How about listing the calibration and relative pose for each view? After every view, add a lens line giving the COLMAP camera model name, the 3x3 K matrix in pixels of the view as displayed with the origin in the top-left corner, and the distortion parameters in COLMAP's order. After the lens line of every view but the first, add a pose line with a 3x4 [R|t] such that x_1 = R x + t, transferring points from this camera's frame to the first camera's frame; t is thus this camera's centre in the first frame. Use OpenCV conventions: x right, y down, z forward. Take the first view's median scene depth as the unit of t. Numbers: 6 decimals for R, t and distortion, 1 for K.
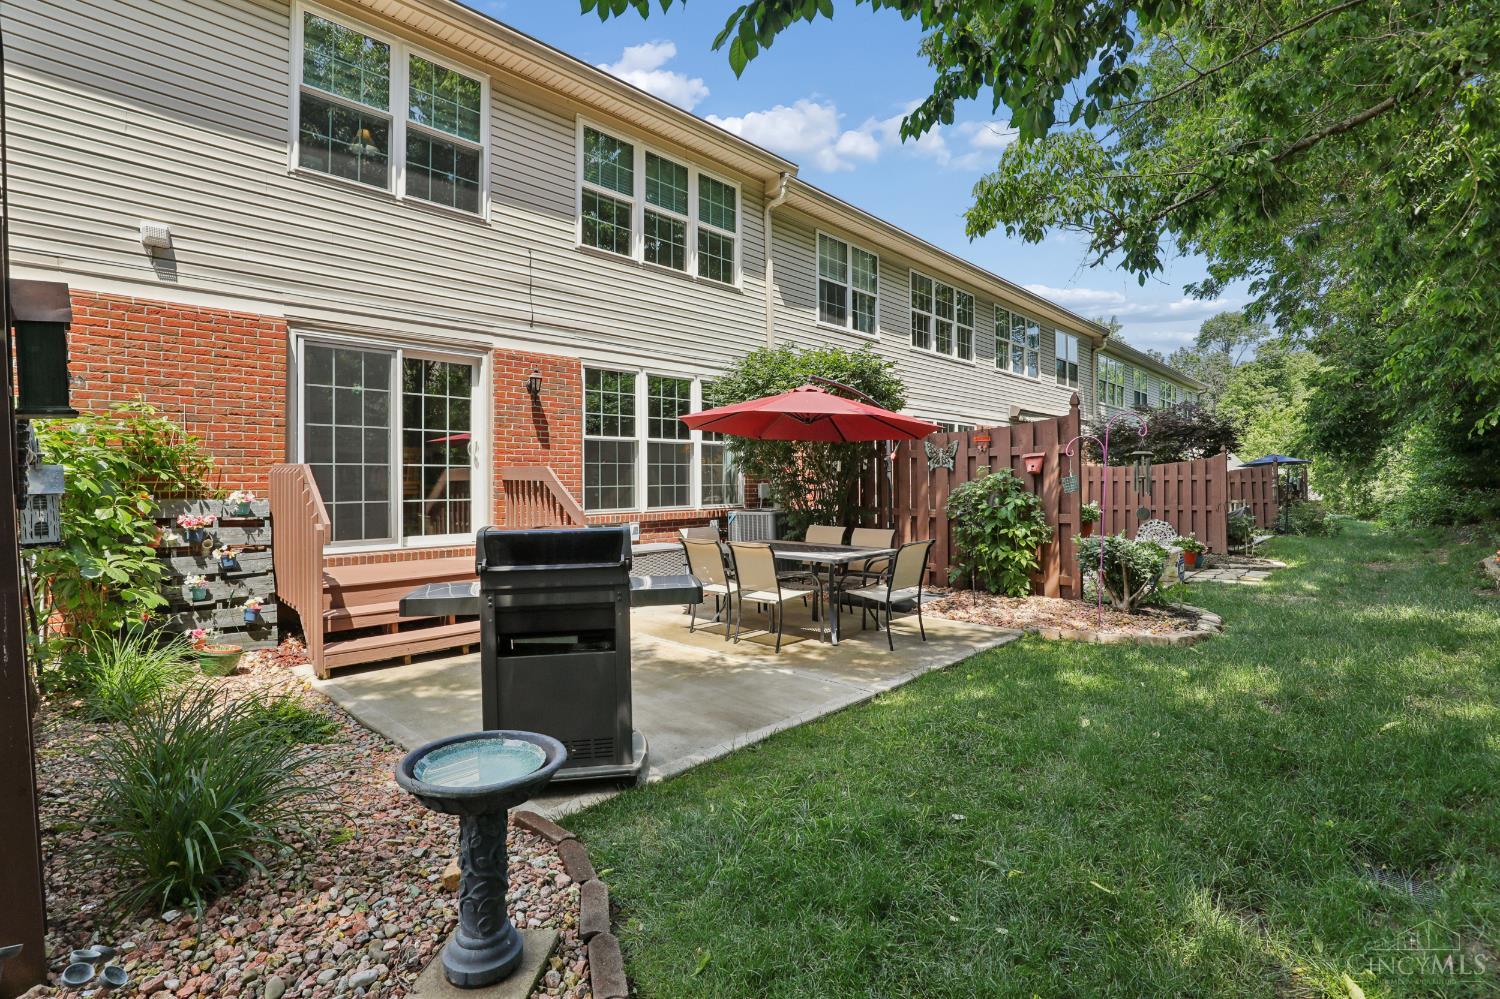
lens RADIAL K [[704.3, 0, 750.2], [0, 704.3, 472.4], [0, 0, 1]] dist [-0.013970, -0.000193]
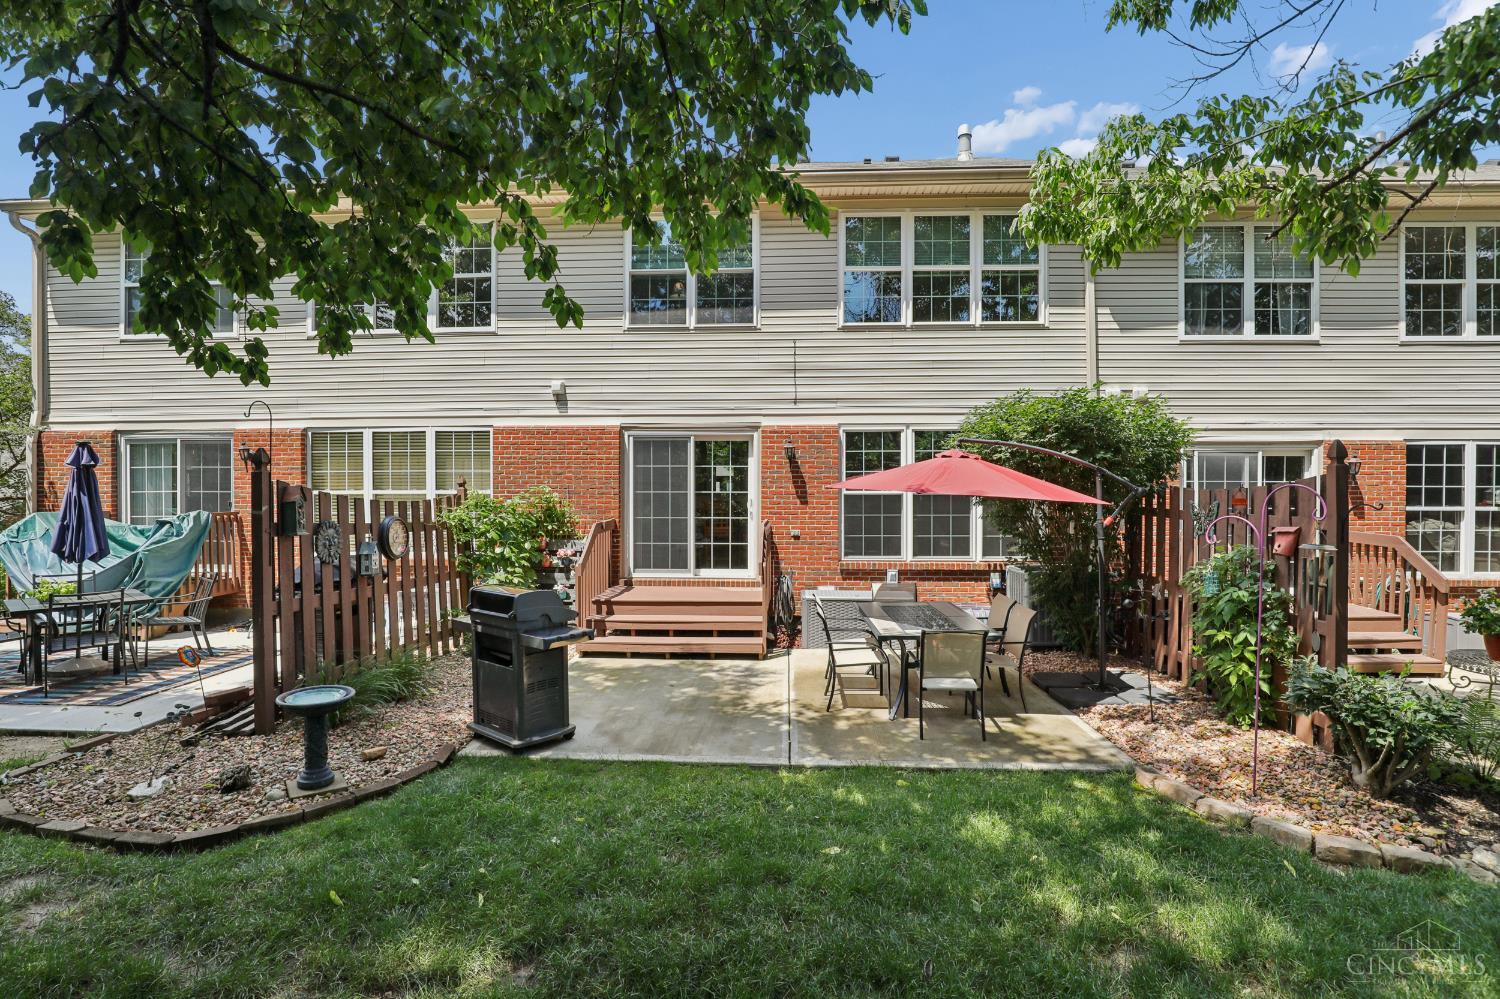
lens RADIAL K [[692.7, 0, 750.0], [0, 692.7, 499.5], [0, 0, 1]] dist [-0.001525, -0.000290]
pose [[0.657807, 0.015981, -0.753017, 0.551633], [0.001968, 0.999735, 0.022936, -0.070203], [0.753184, -0.016570, 0.657601, 0.150157]]
